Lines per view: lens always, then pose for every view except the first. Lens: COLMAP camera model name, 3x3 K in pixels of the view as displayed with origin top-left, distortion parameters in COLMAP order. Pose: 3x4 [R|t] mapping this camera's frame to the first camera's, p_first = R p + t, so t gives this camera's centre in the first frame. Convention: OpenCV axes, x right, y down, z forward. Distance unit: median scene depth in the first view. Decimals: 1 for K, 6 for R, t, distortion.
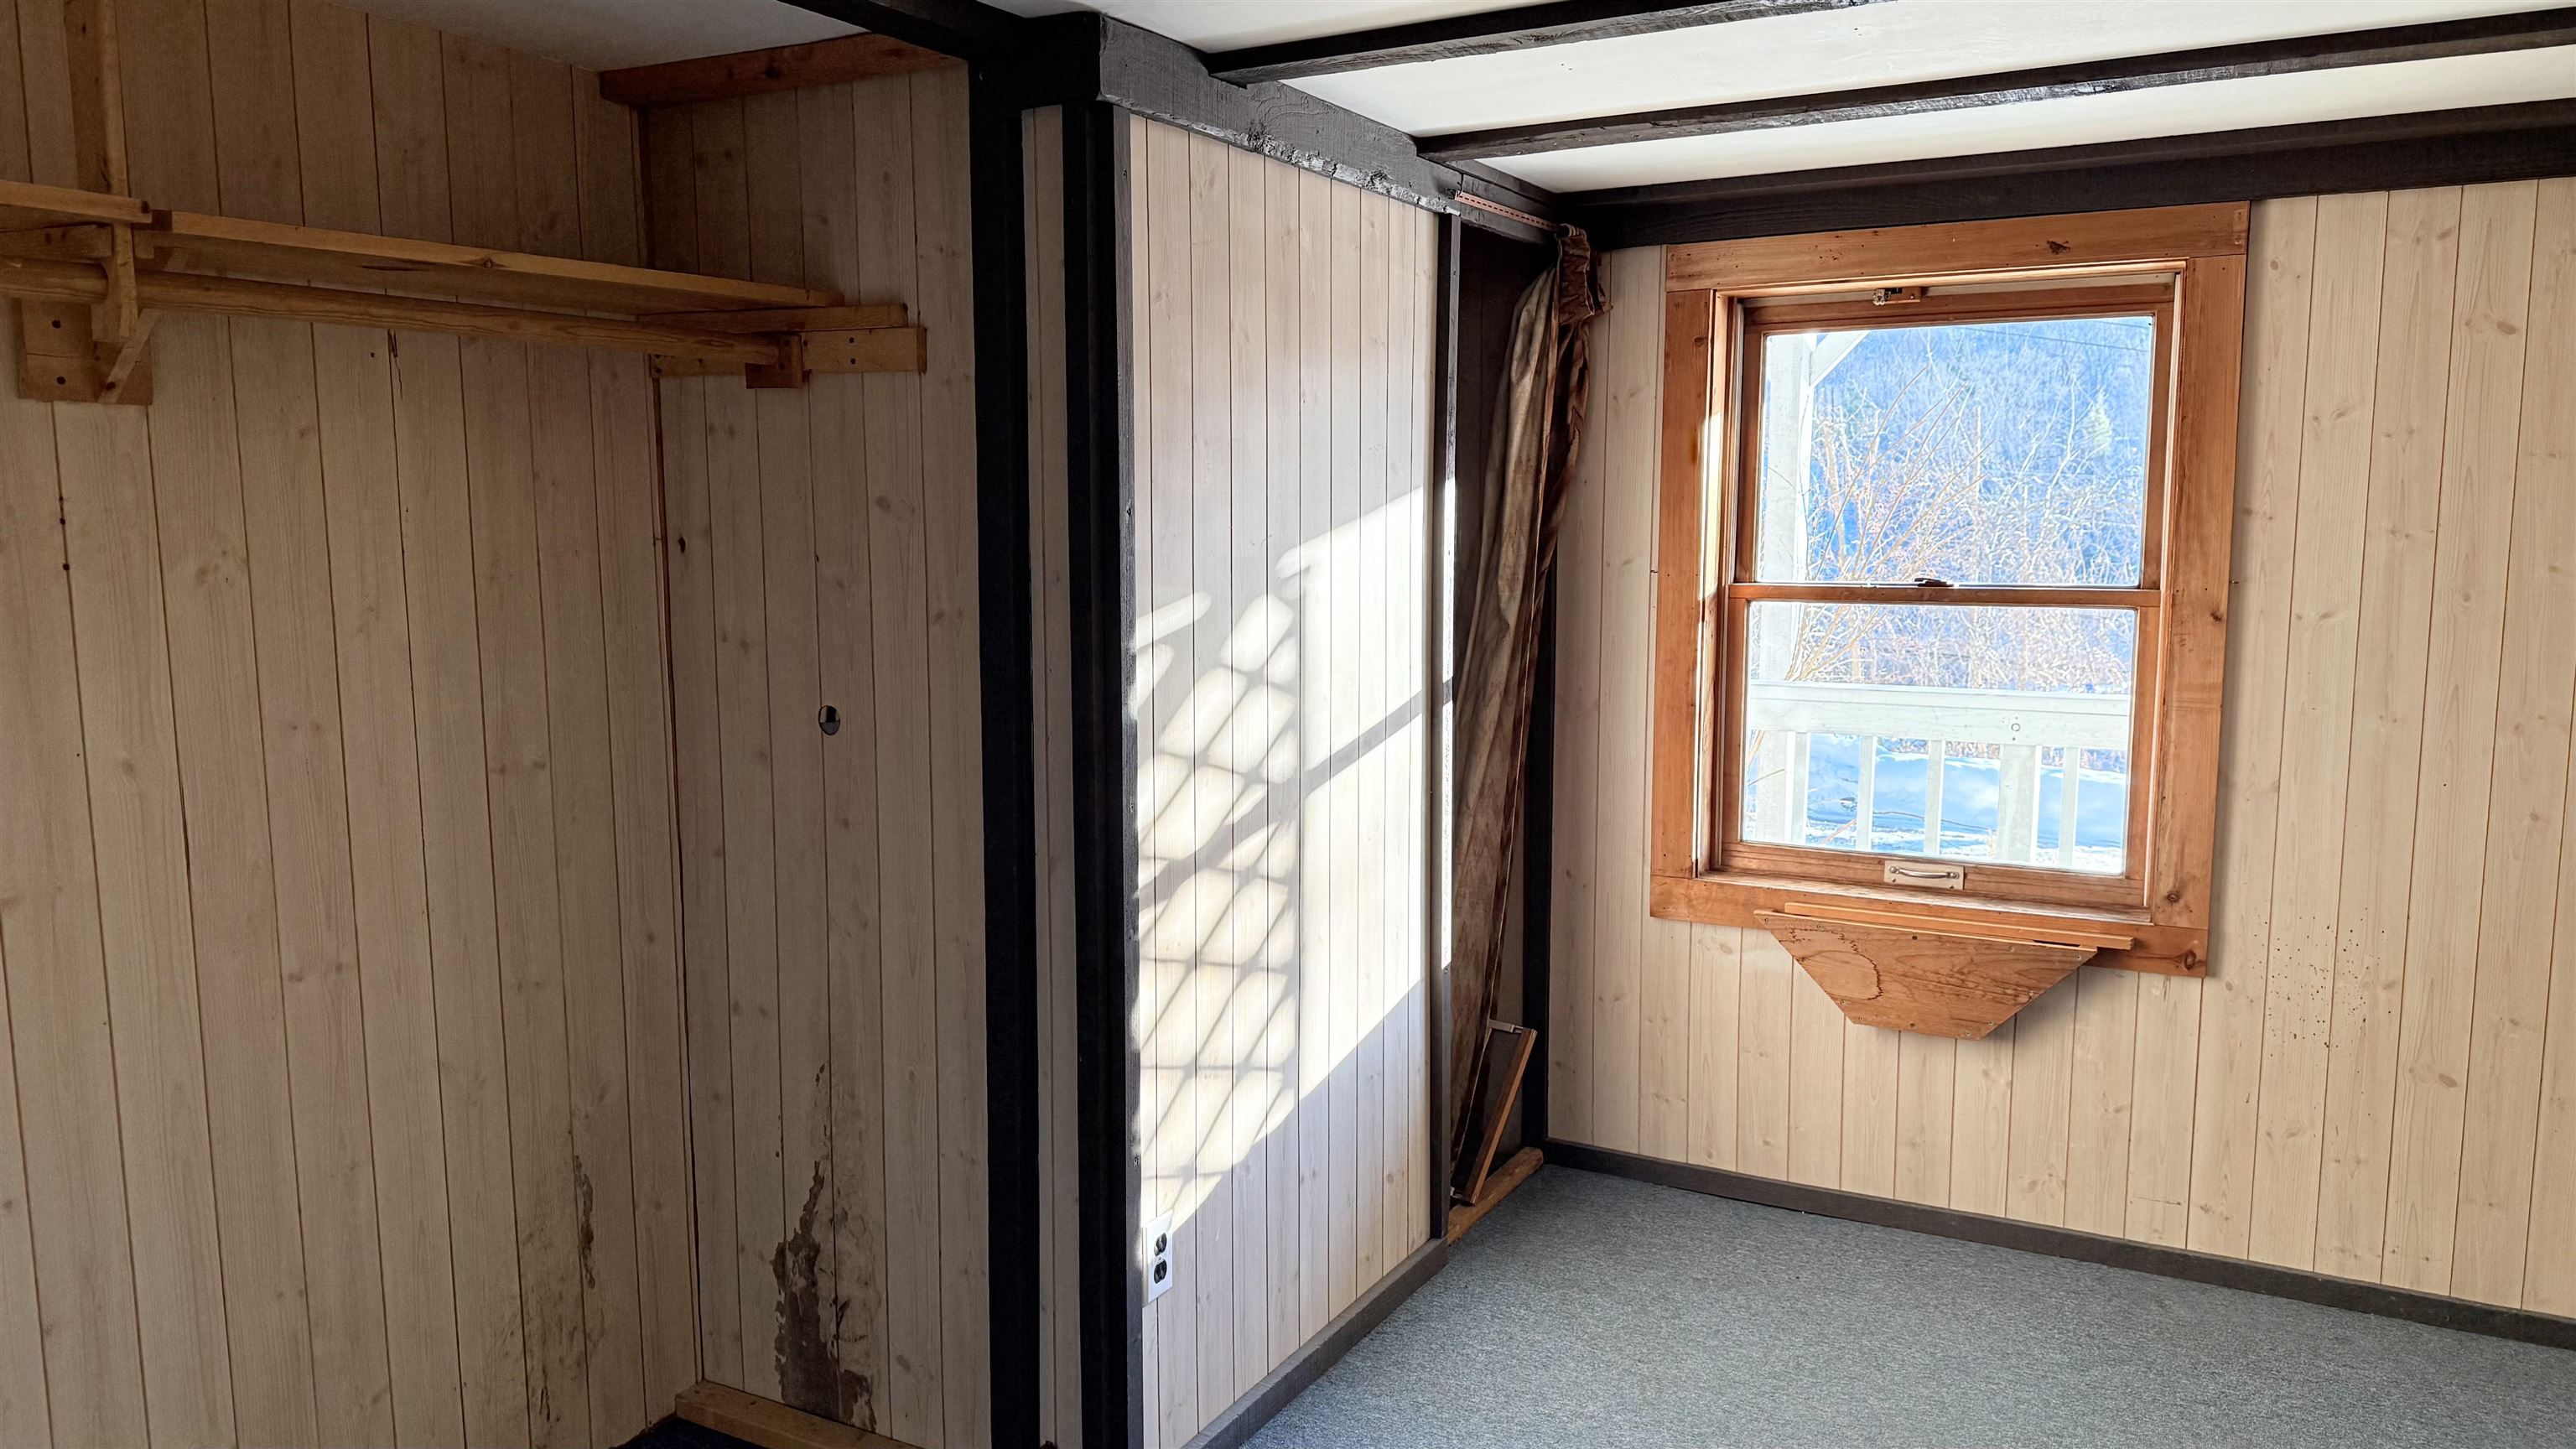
lens RADIAL K [[1776.5, 0, 1288.0], [0, 1776.5, 724.5], [0, 0, 1]] dist [0.067879, -0.138889]
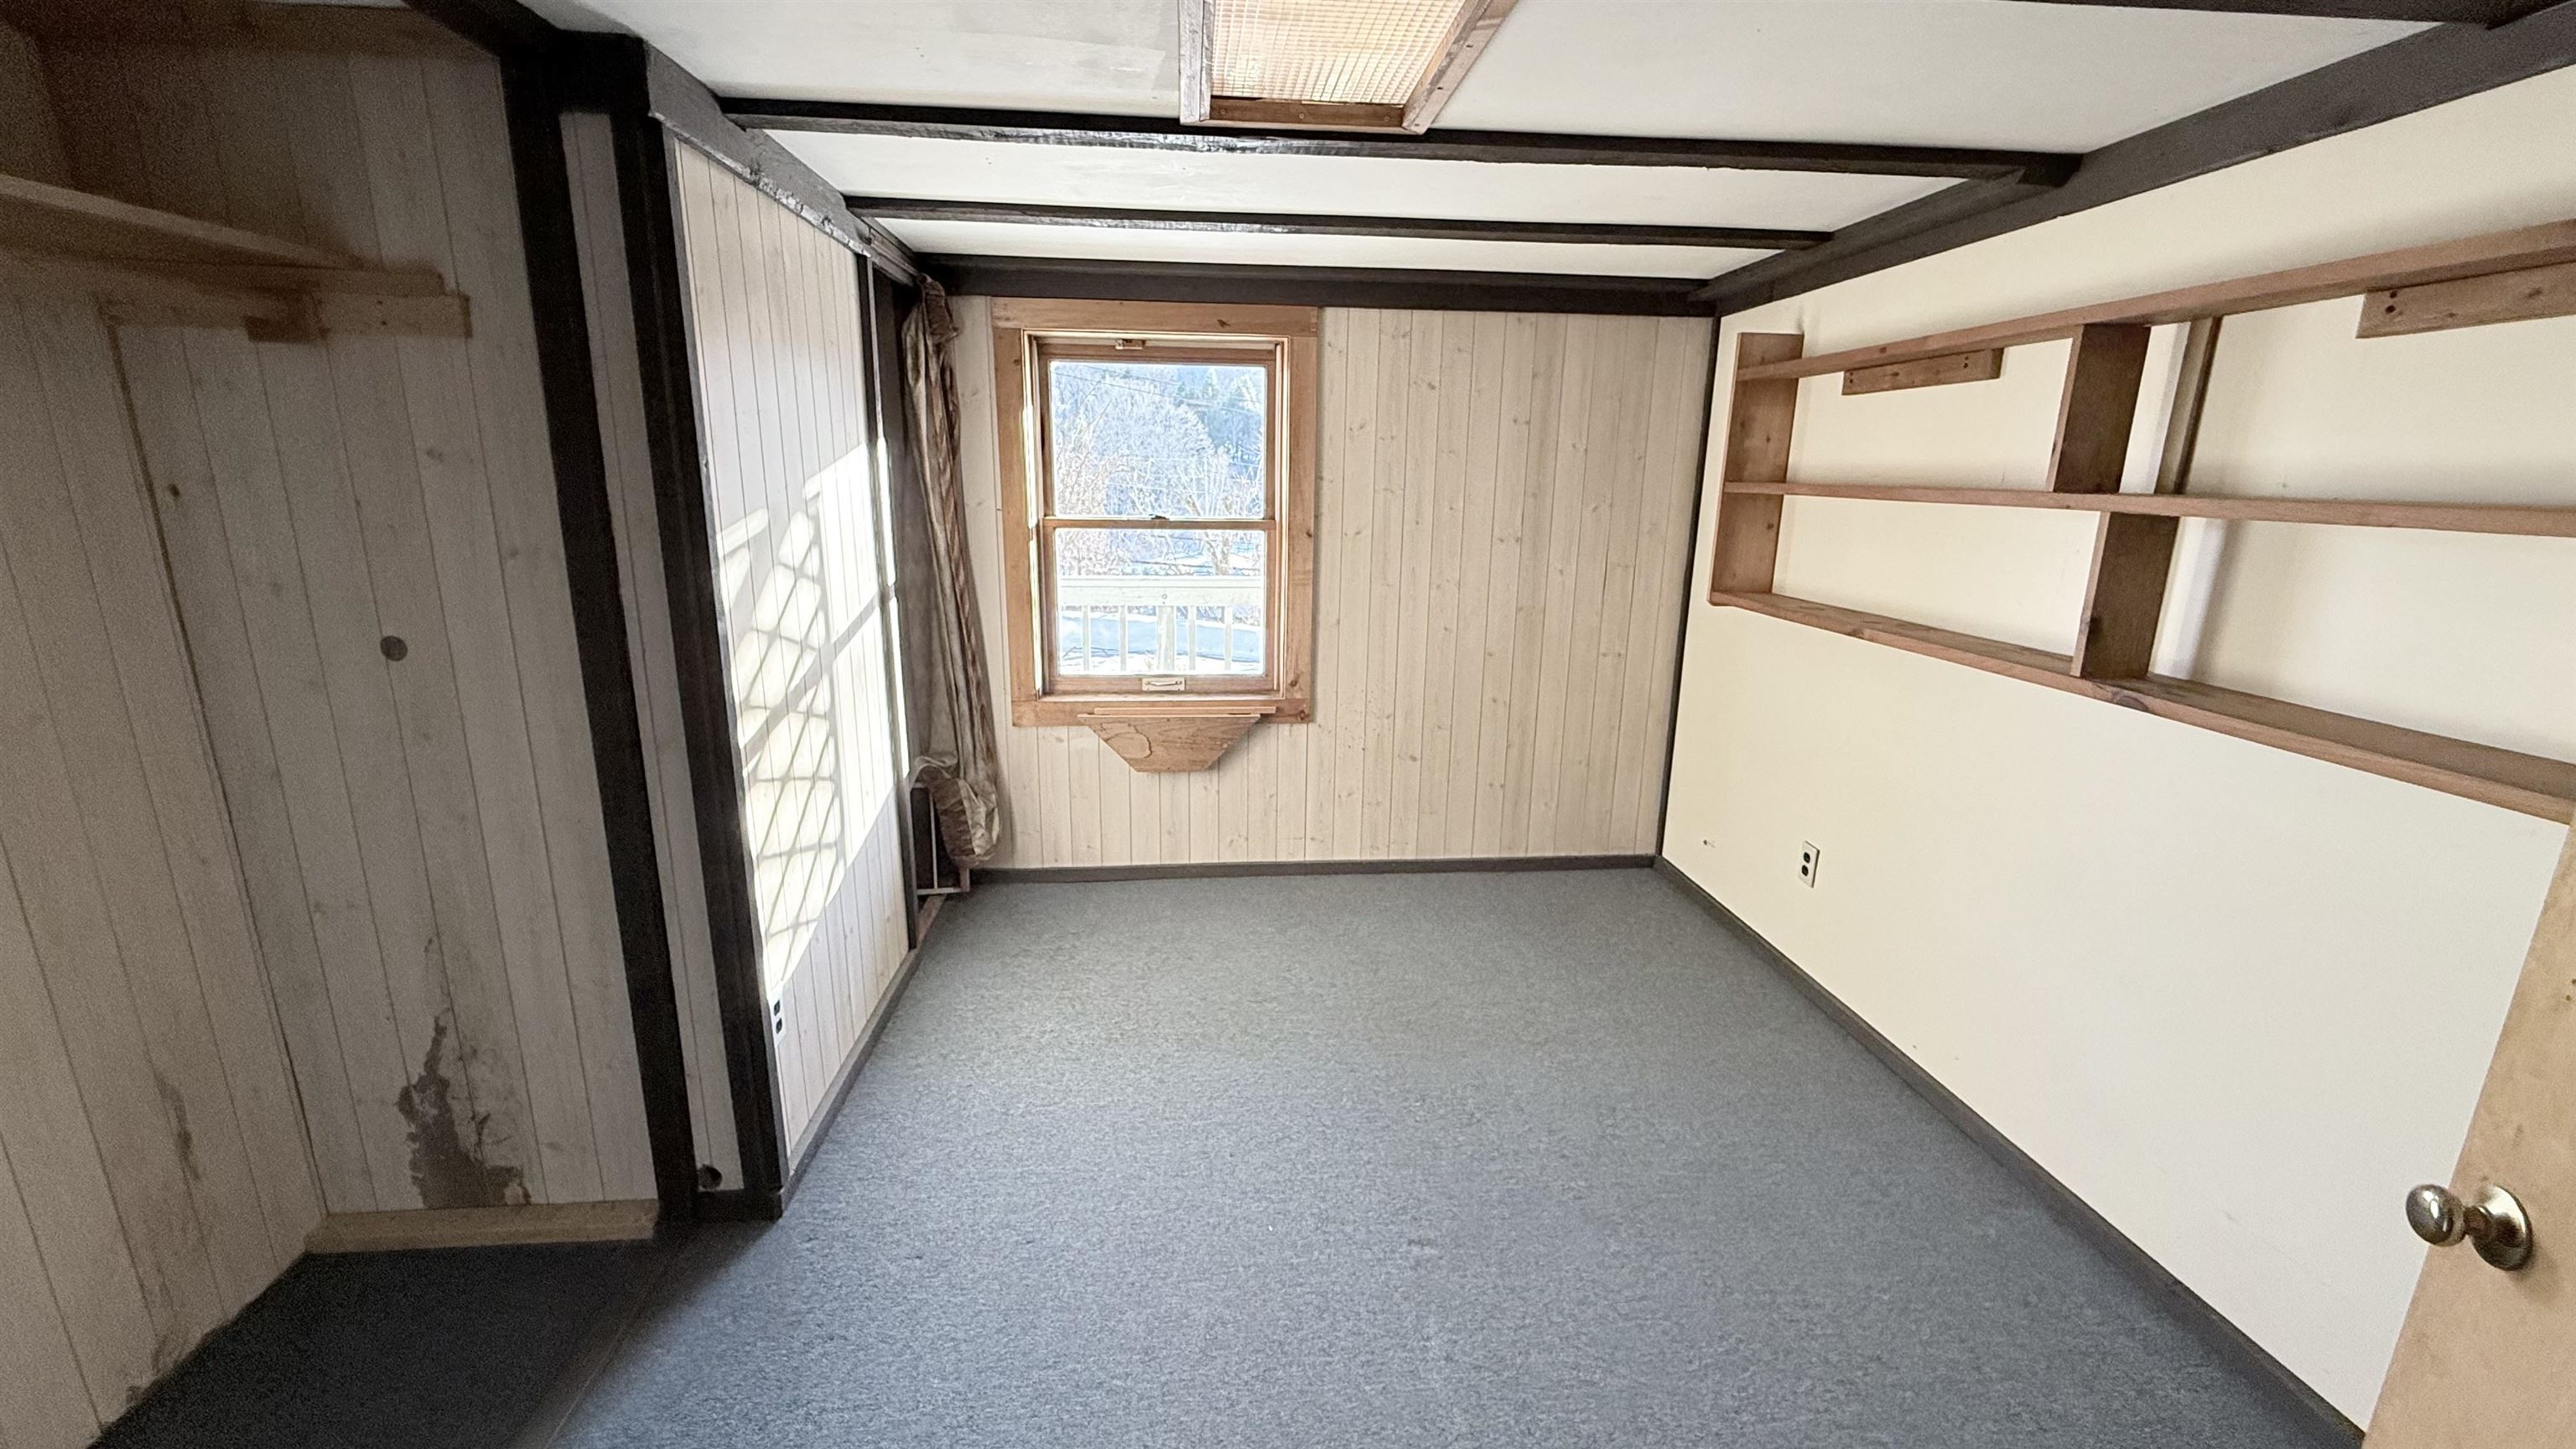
lens RADIAL K [[1013.3, 0, 1288.0], [0, 1013.3, 724.5], [0, 0, 1]] dist [-0.016565, 0.005241]
pose [[0.821962, -0.120278, 0.556697, -0.119977], [0.049692, 0.988864, 0.140280, -0.012567], [-0.567370, -0.087642, 0.818786, 0.116198]]
